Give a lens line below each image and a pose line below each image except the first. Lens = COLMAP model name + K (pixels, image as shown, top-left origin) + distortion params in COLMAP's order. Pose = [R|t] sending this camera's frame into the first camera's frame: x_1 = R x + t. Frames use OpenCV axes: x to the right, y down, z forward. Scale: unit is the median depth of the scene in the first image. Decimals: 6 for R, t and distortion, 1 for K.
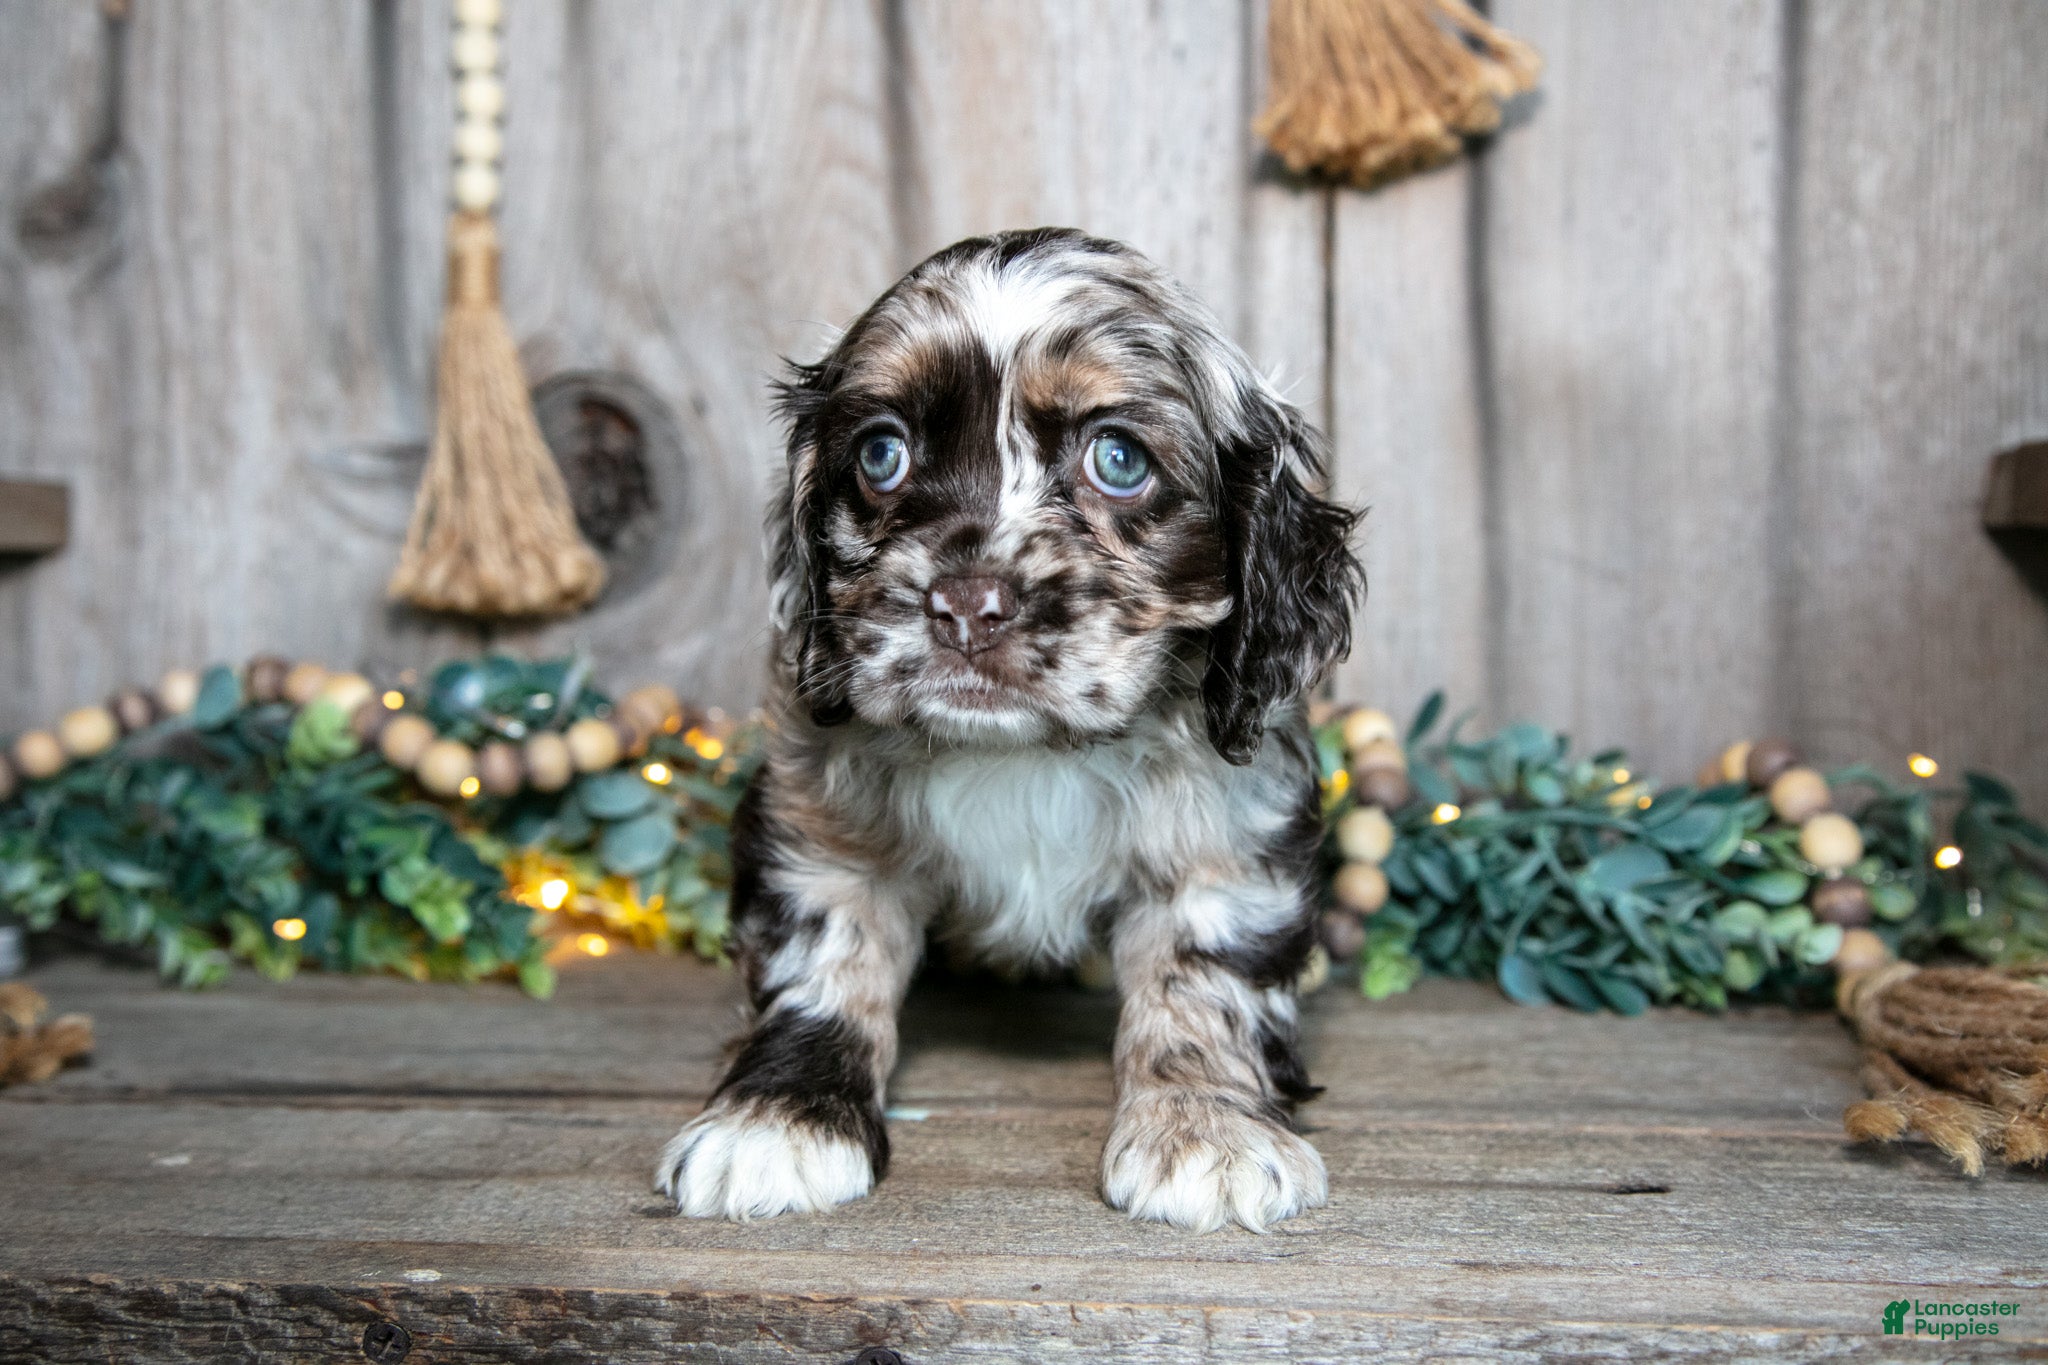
lens RADIAL K [[2426.3, 0, 1027.0], [0, 2426.3, 691.1], [0, 0, 1]] dist [0.047633, 0.000000]
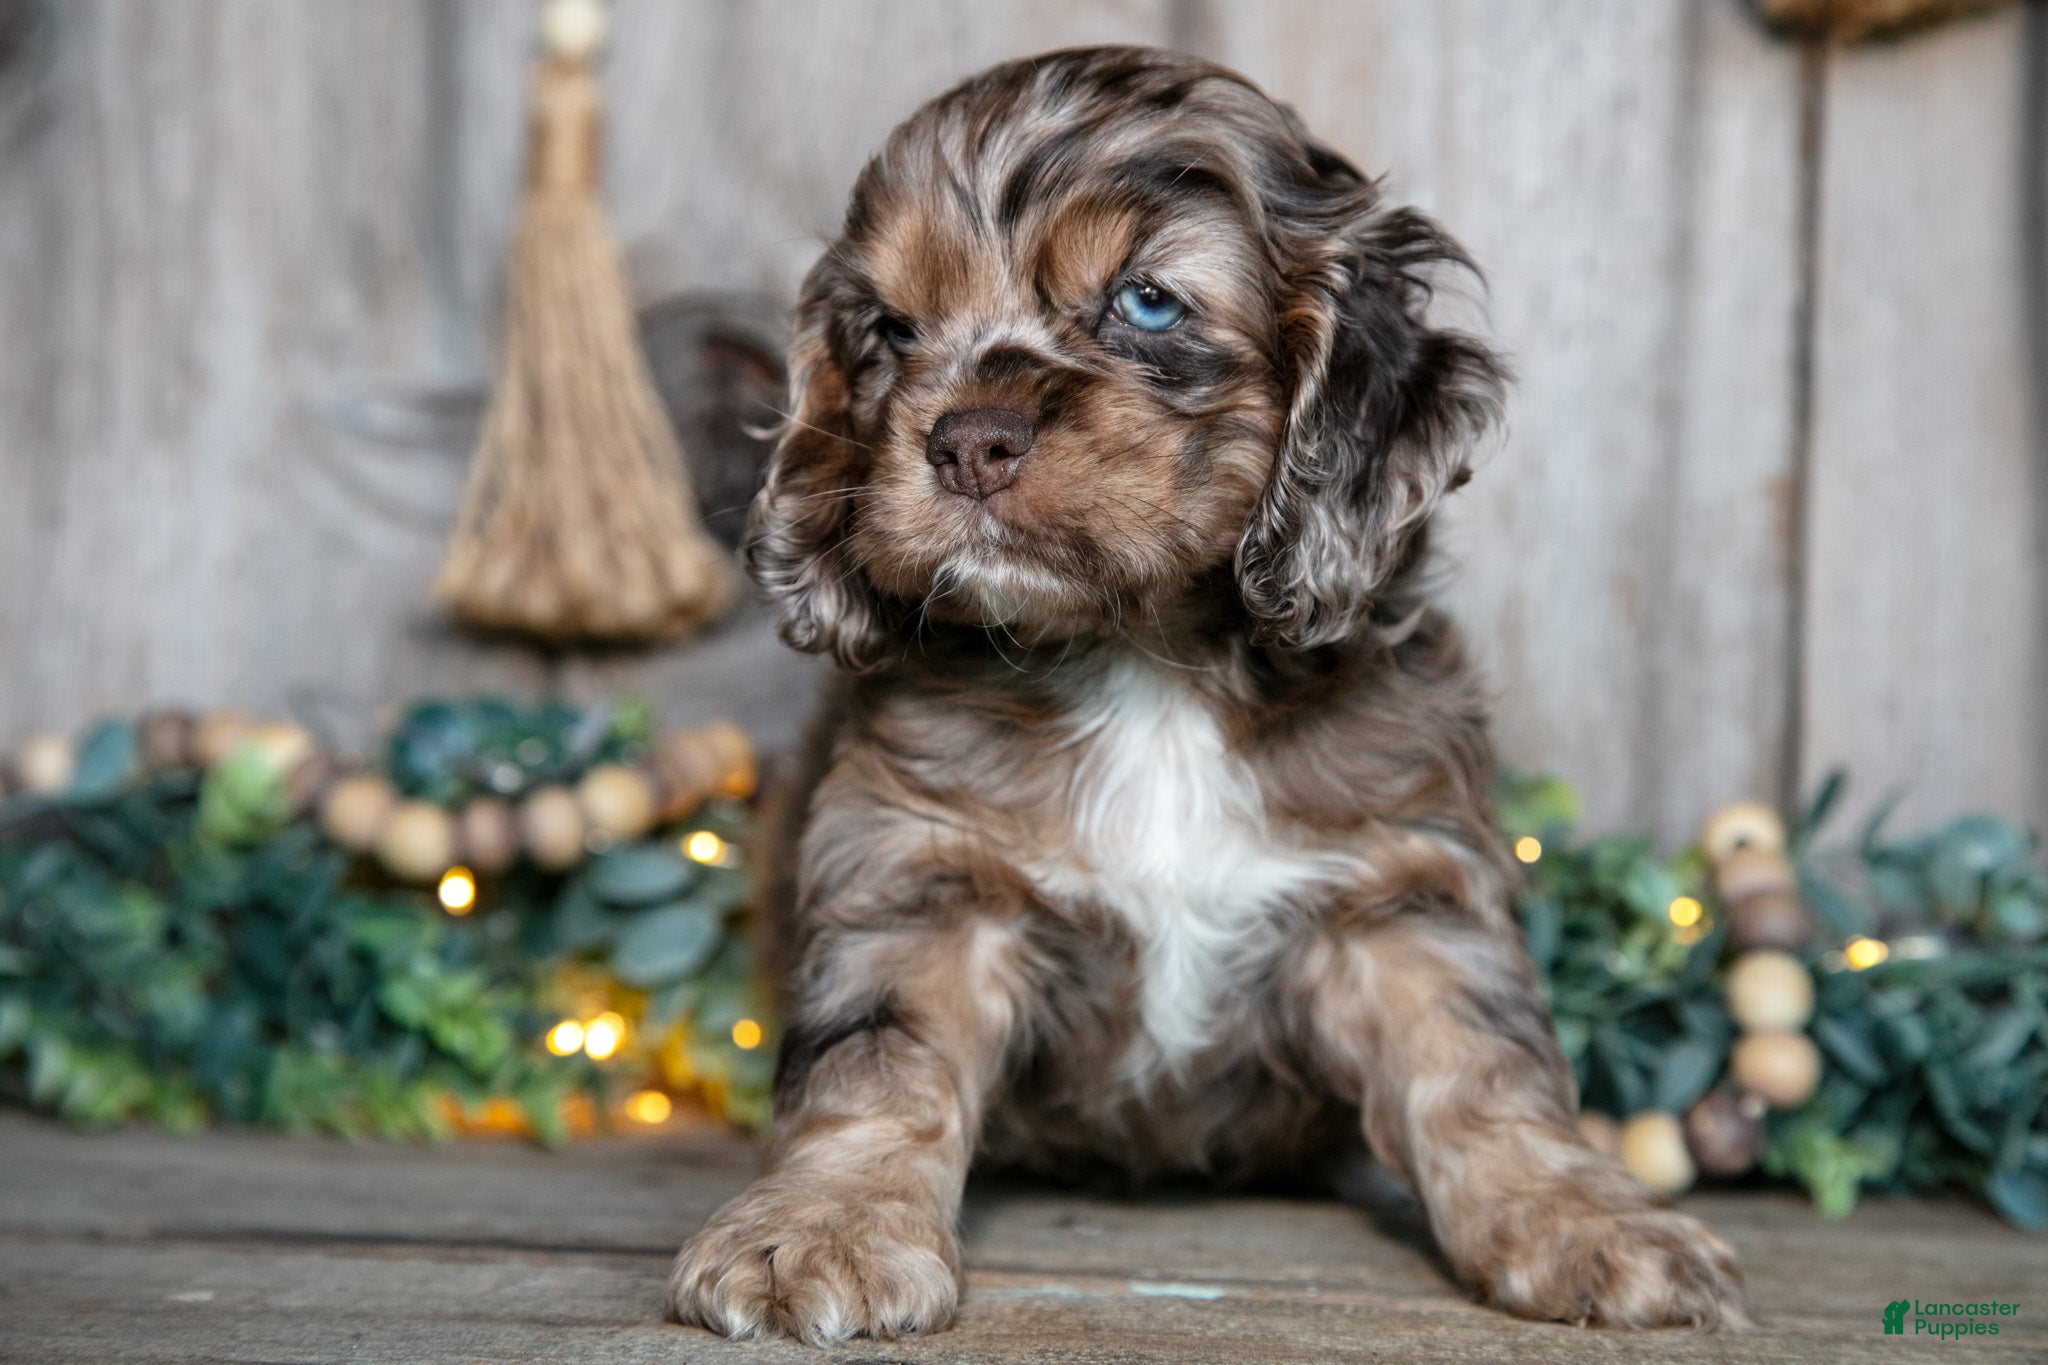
lens RADIAL K [[4028.7, 0, 1007.8], [0, 4028.7, 677.4], [0, 0, 1]] dist [0.216934, 0.000000]
pose [[0.997649, 0.032806, -0.060167, -0.026532], [-0.036888, 0.997001, -0.068029, 0.054691], [0.057755, 0.070088, 0.995867, -0.138149]]
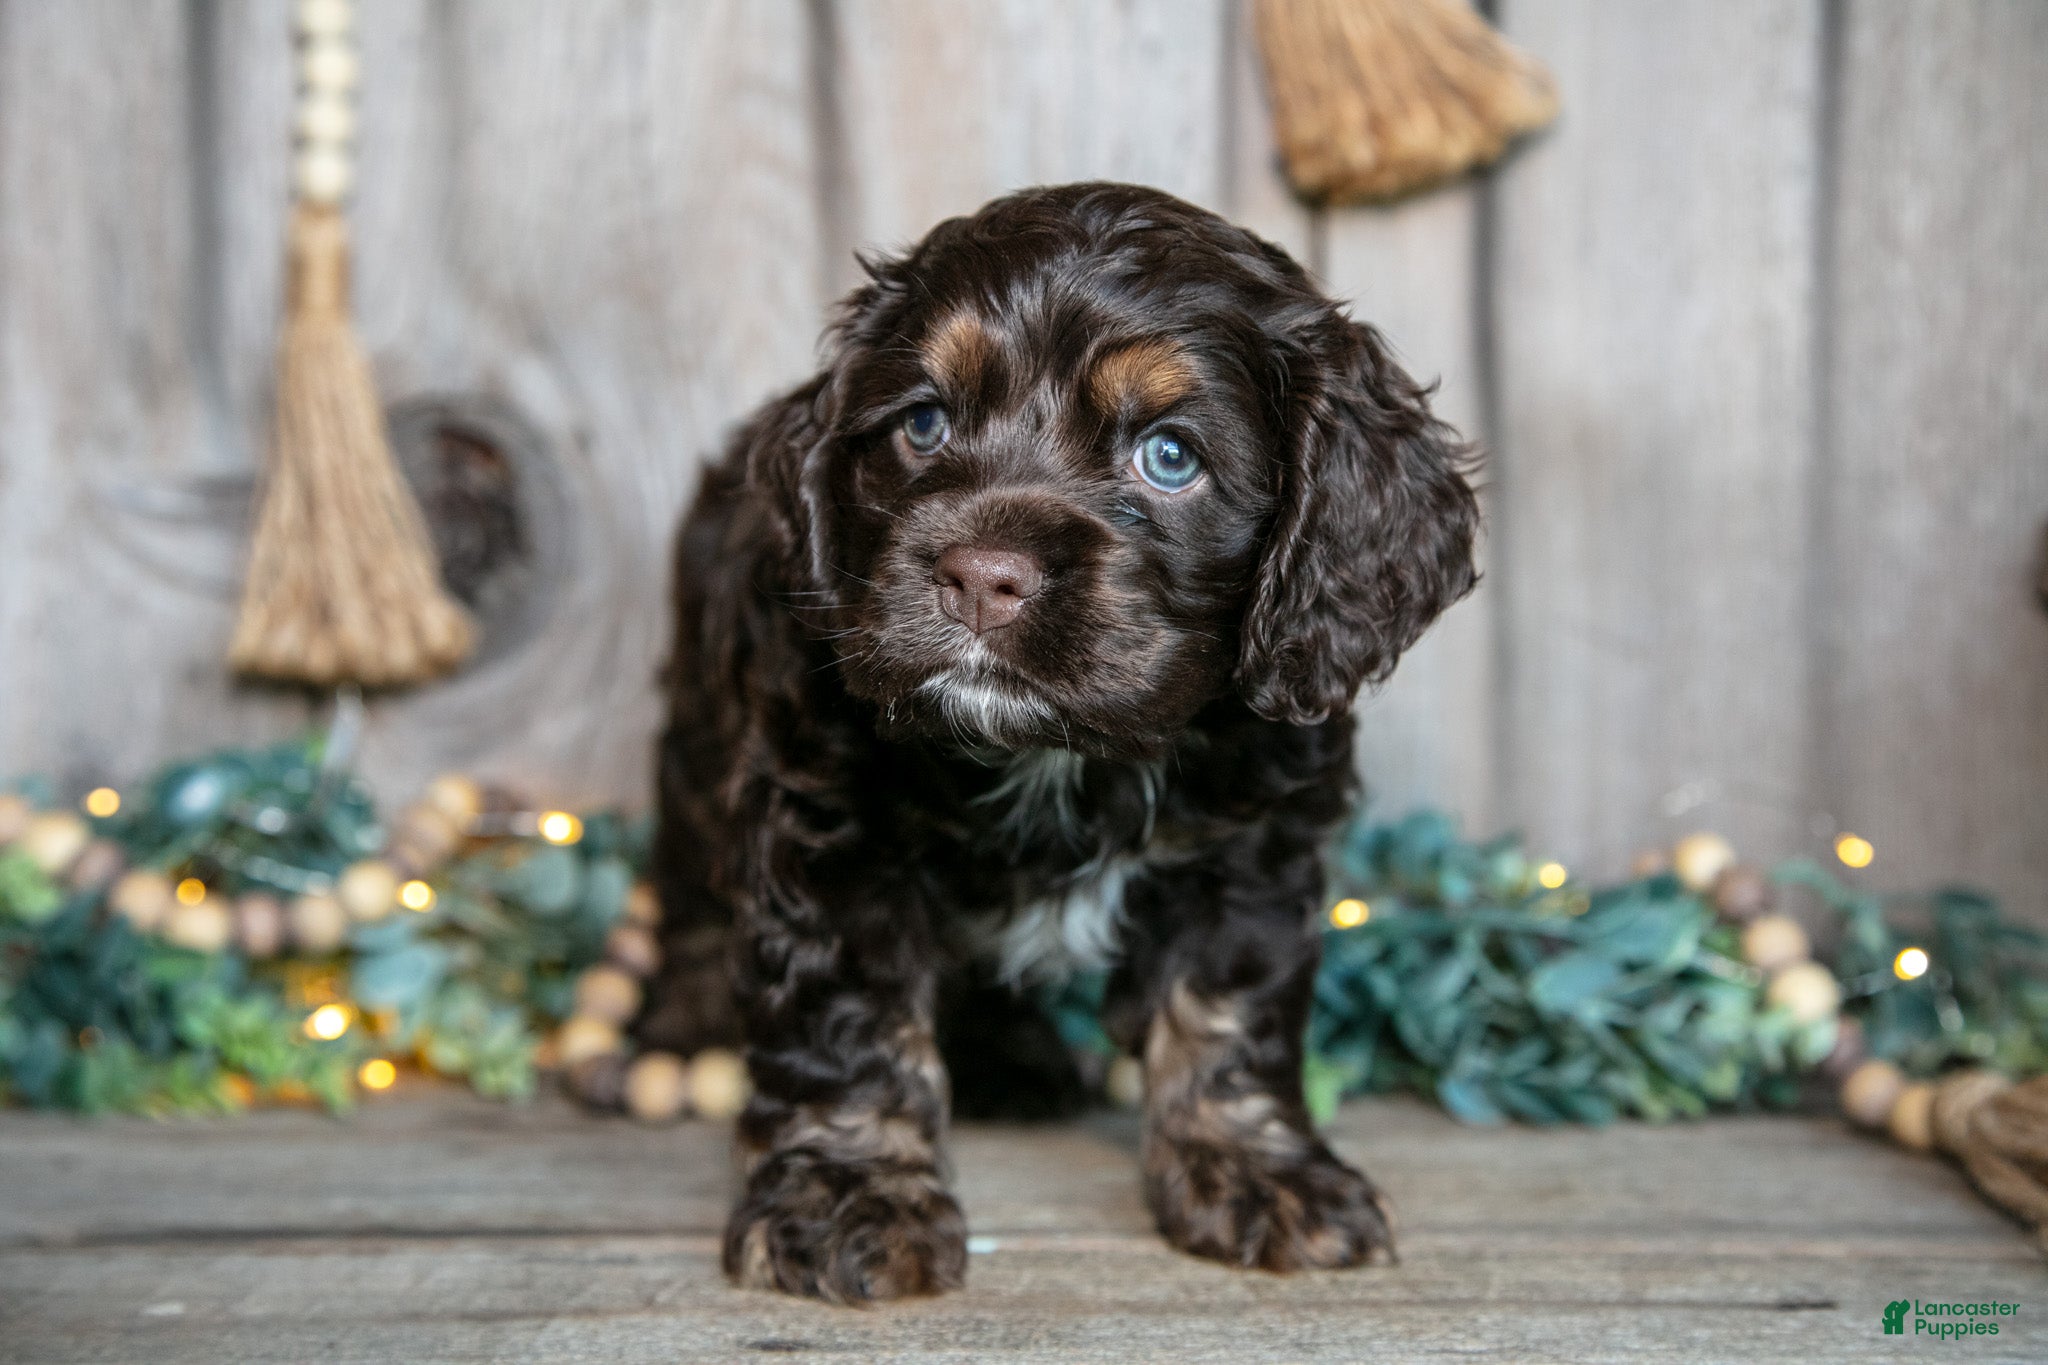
lens RADIAL K [[3141.1, 0, 1026.0], [0, 3141.1, 682.4], [0, 0, 1]] dist [0.124671, 0.000000]
pose [[0.991315, 0.007608, 0.131285, -0.129974], [-0.003301, 0.999450, -0.032997, 0.003701], [-0.131464, 0.032277, 0.990795, -0.113019]]
